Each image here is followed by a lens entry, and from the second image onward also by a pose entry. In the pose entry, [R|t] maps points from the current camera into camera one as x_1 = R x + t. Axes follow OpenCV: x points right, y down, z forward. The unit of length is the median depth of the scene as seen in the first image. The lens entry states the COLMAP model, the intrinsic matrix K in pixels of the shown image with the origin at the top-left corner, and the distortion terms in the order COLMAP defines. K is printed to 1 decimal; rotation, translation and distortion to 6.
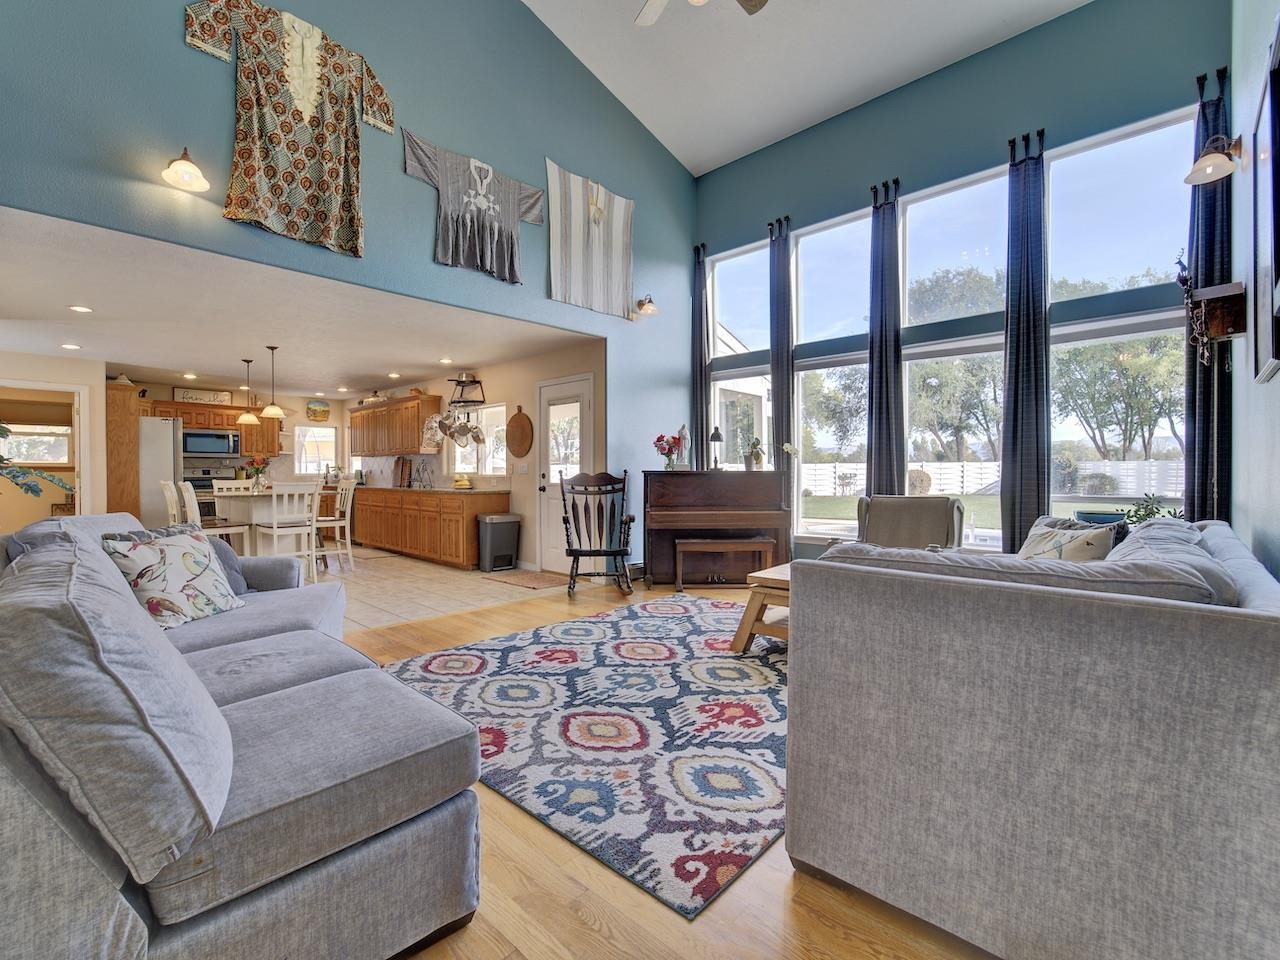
lens RADIAL K [[580.4, 0, 607.9], [0, 580.4, 475.5], [0, 0, 1]] dist [-0.008744, 0.001967]
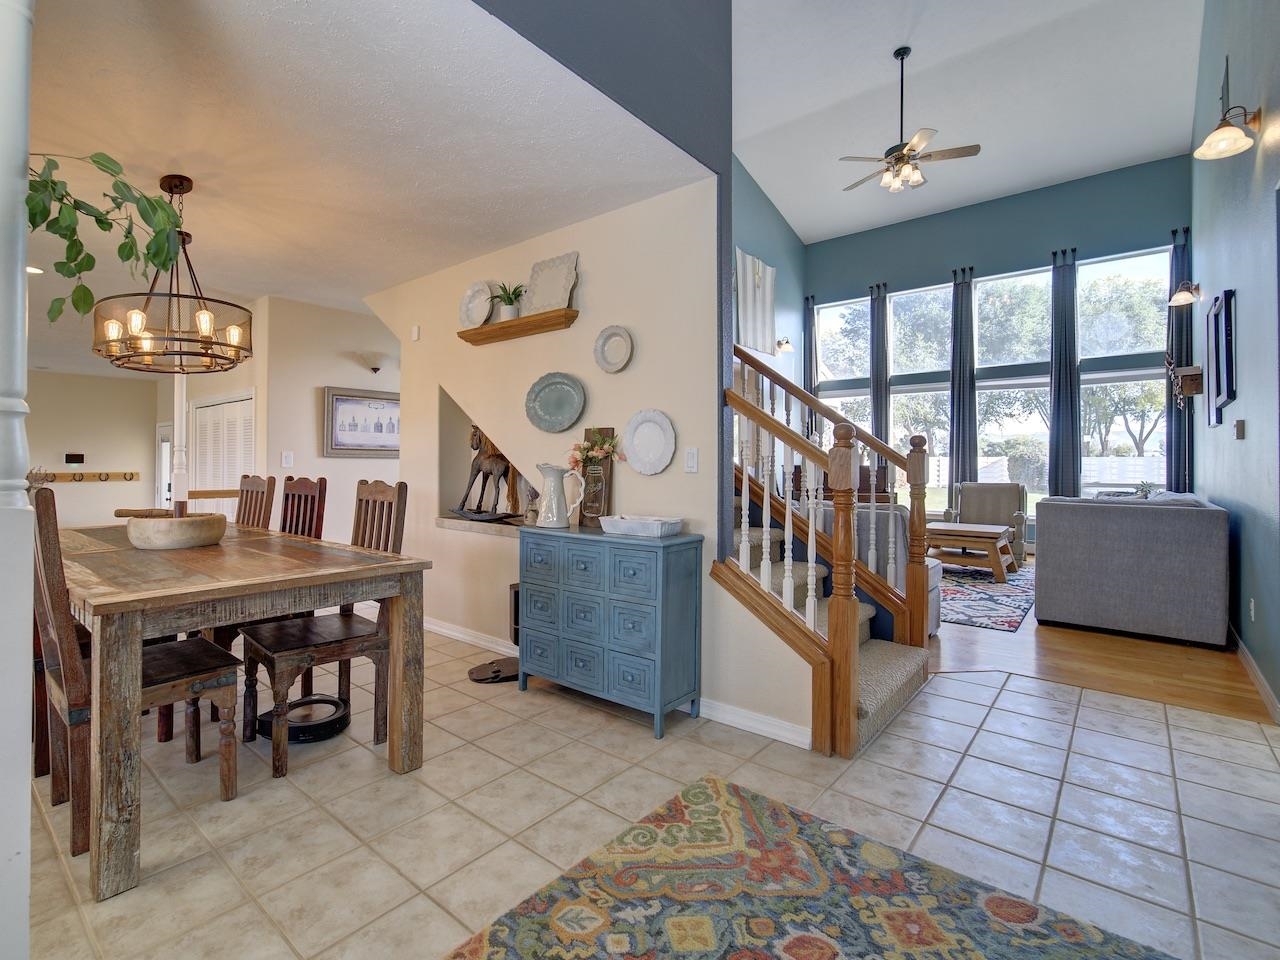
lens RADIAL K [[580.4, 0, 613.0], [0, 580.4, 458.7], [0, 0, 1]] dist [-0.008744, 0.001967]
pose [[0.998850, 0.007484, 0.047349, -0.521660], [-0.006784, 0.999865, -0.014938, 0.001594], [-0.047454, 0.014600, 0.998767, -0.454052]]
